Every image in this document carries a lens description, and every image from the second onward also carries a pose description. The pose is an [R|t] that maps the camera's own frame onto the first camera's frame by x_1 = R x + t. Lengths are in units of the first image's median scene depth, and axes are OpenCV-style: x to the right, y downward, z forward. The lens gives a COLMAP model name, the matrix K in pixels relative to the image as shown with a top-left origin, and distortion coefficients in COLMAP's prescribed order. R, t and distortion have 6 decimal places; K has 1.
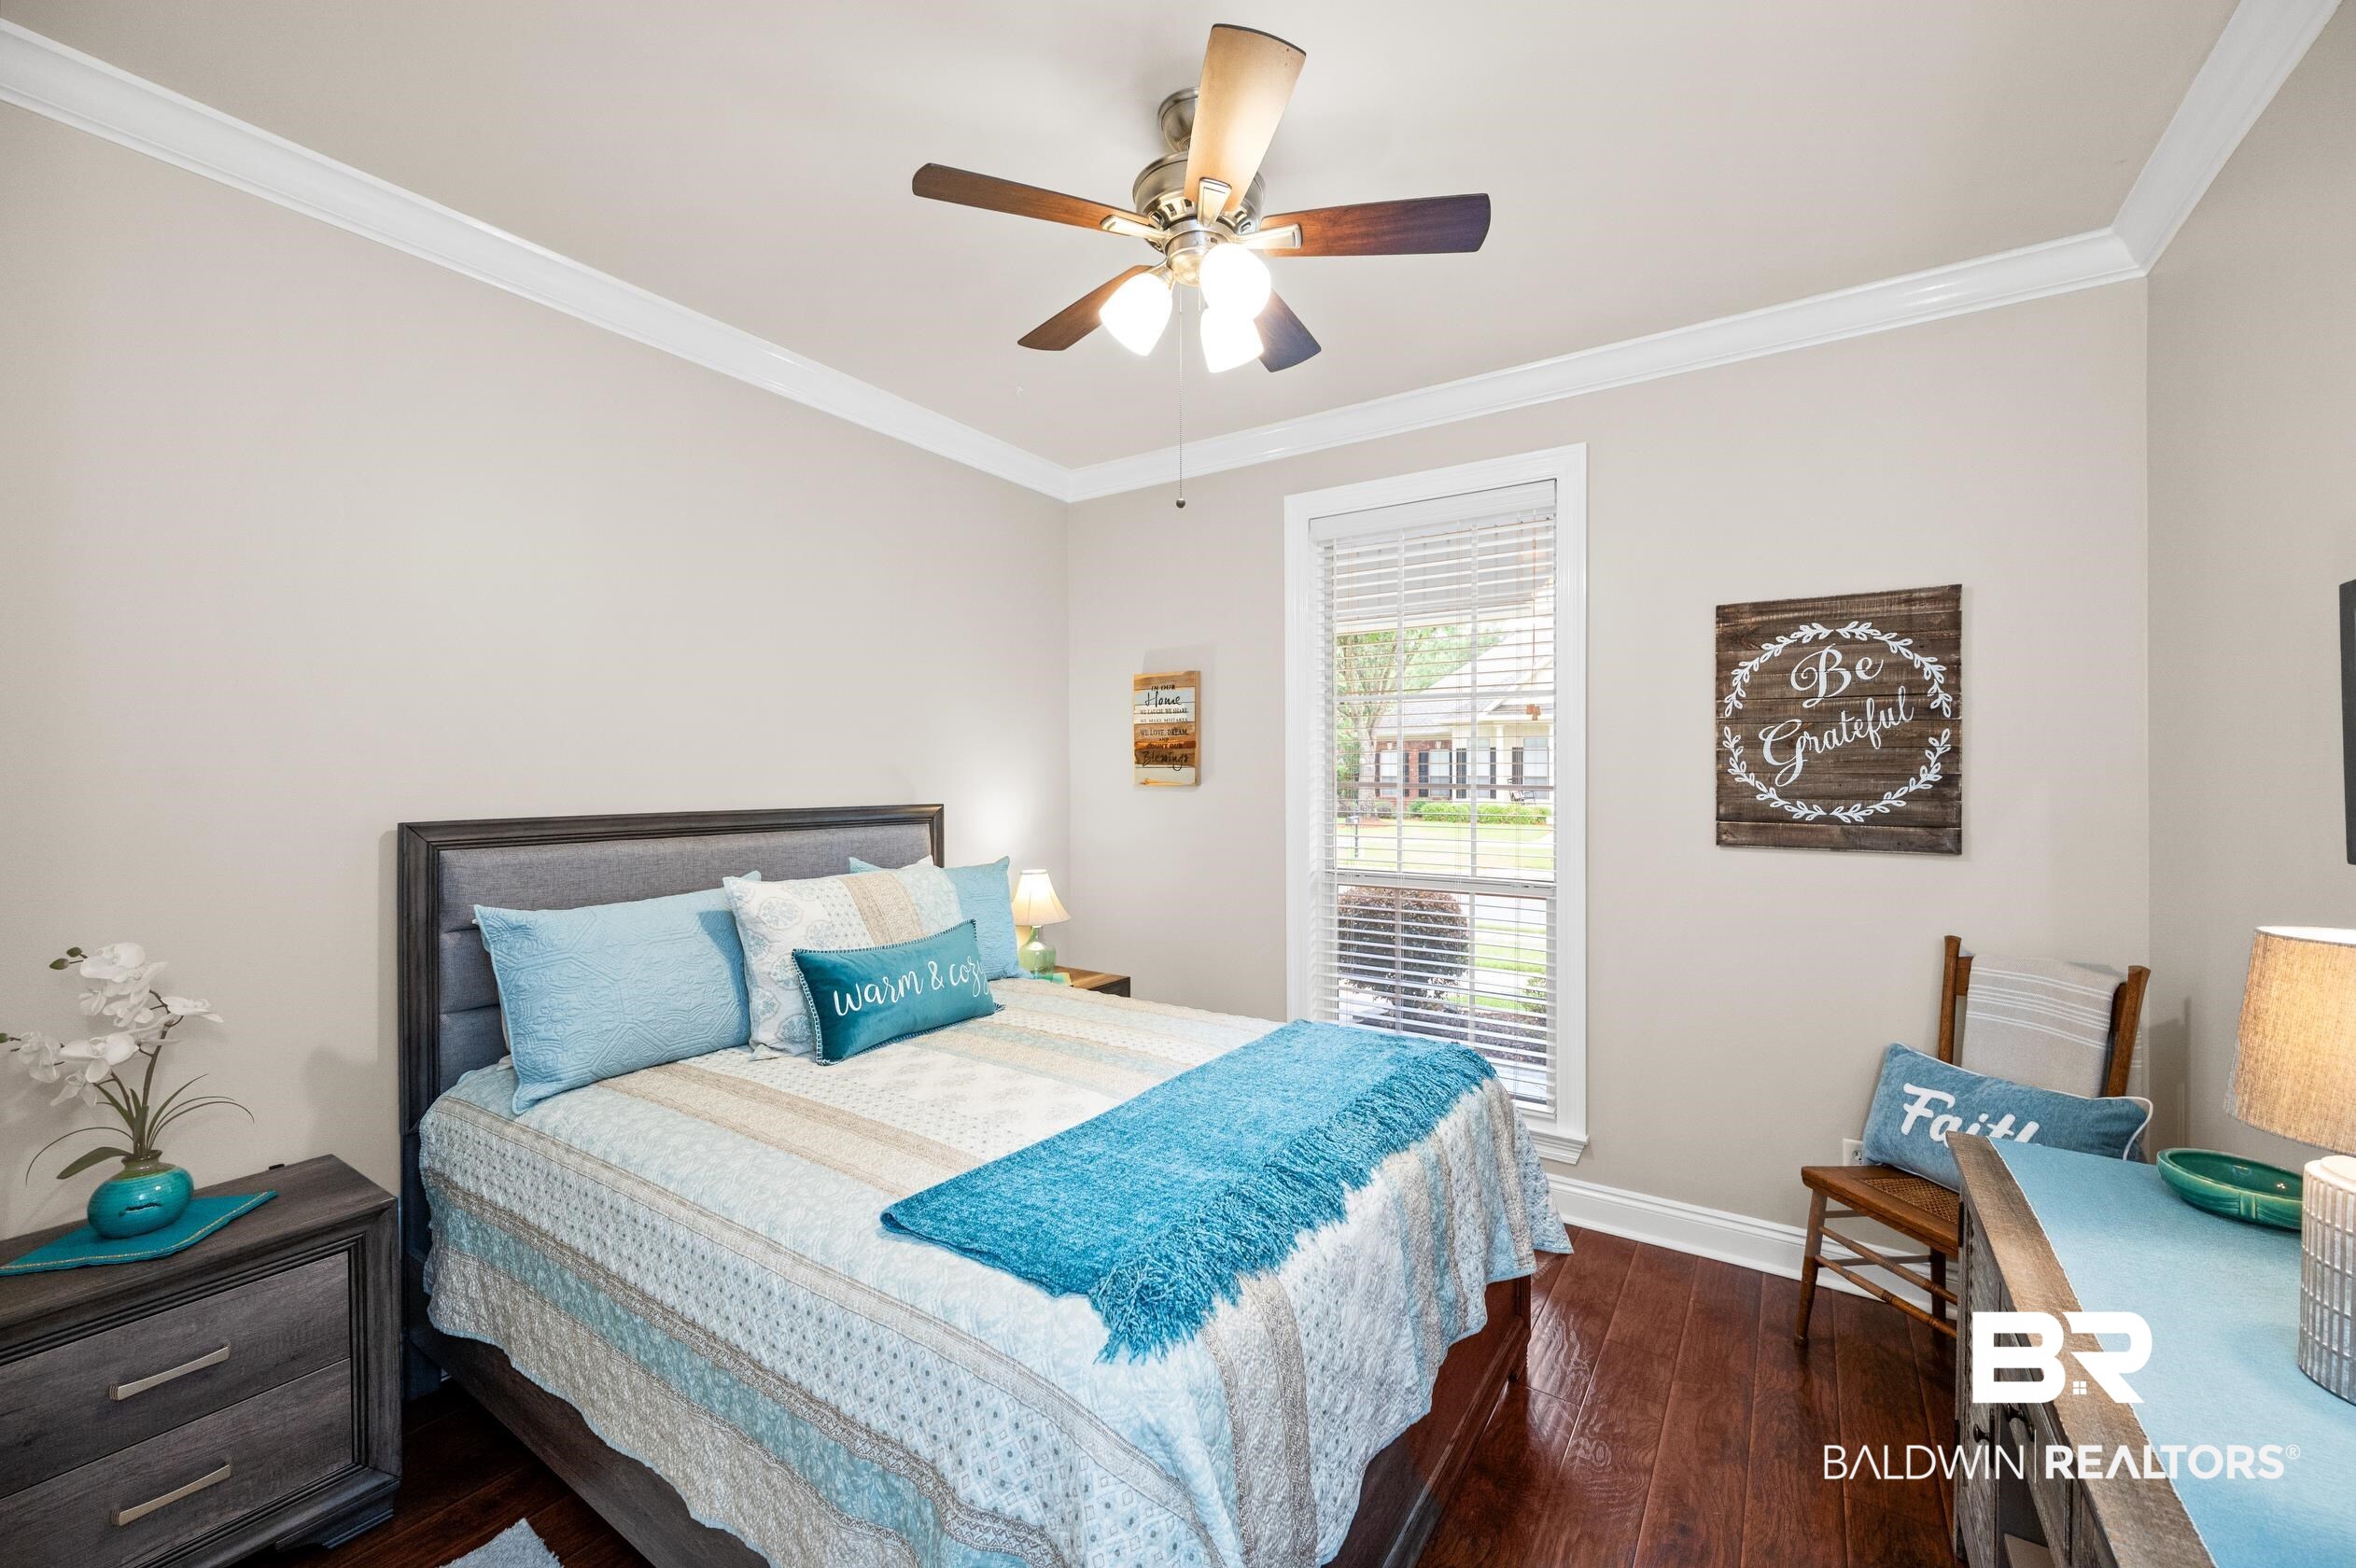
lens RADIAL K [[923.4, 0, 1185.3], [0, 923.4, 770.8], [0, 0, 1]] dist [0.001076, 0.000056]
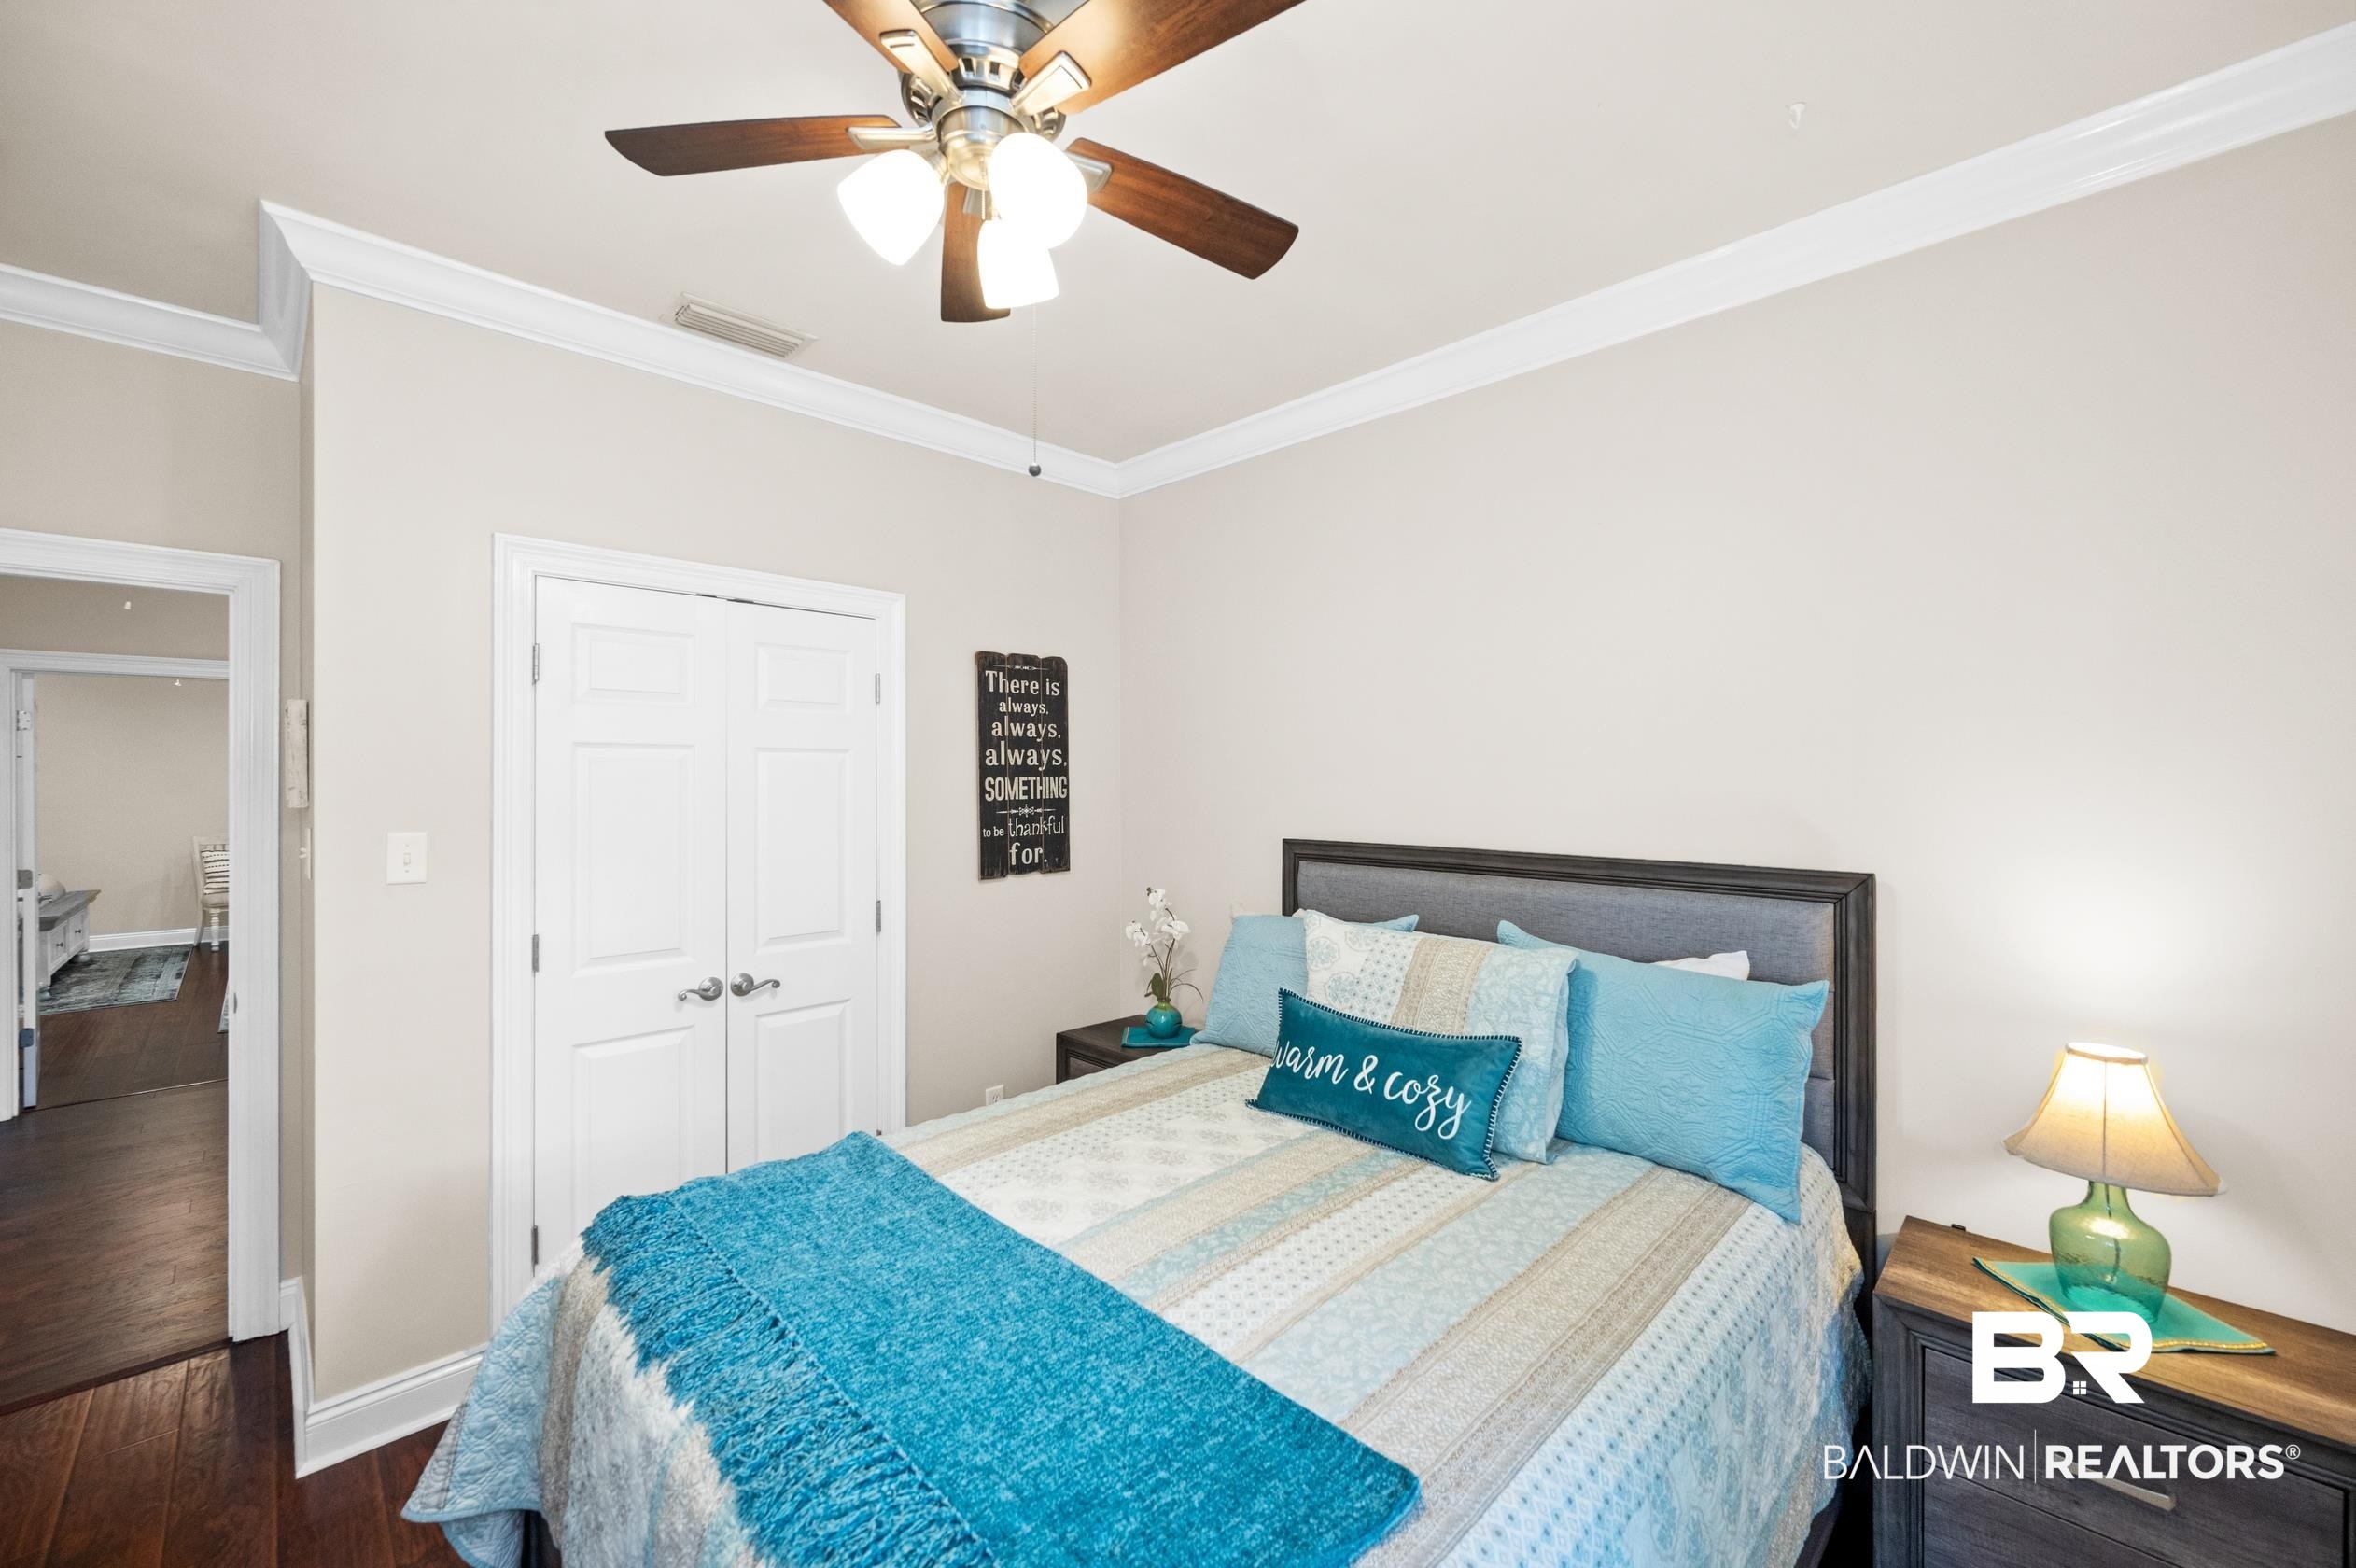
lens RADIAL K [[923.4, 0, 1185.0], [0, 923.4, 789.7], [0, 0, 1]] dist [0.001076, 0.000056]
pose [[-0.198311, 0.016098, -0.980007, 0.629387], [-0.001024, 0.999861, 0.016632, -0.046418], [0.980139, 0.004302, -0.198267, 1.159922]]
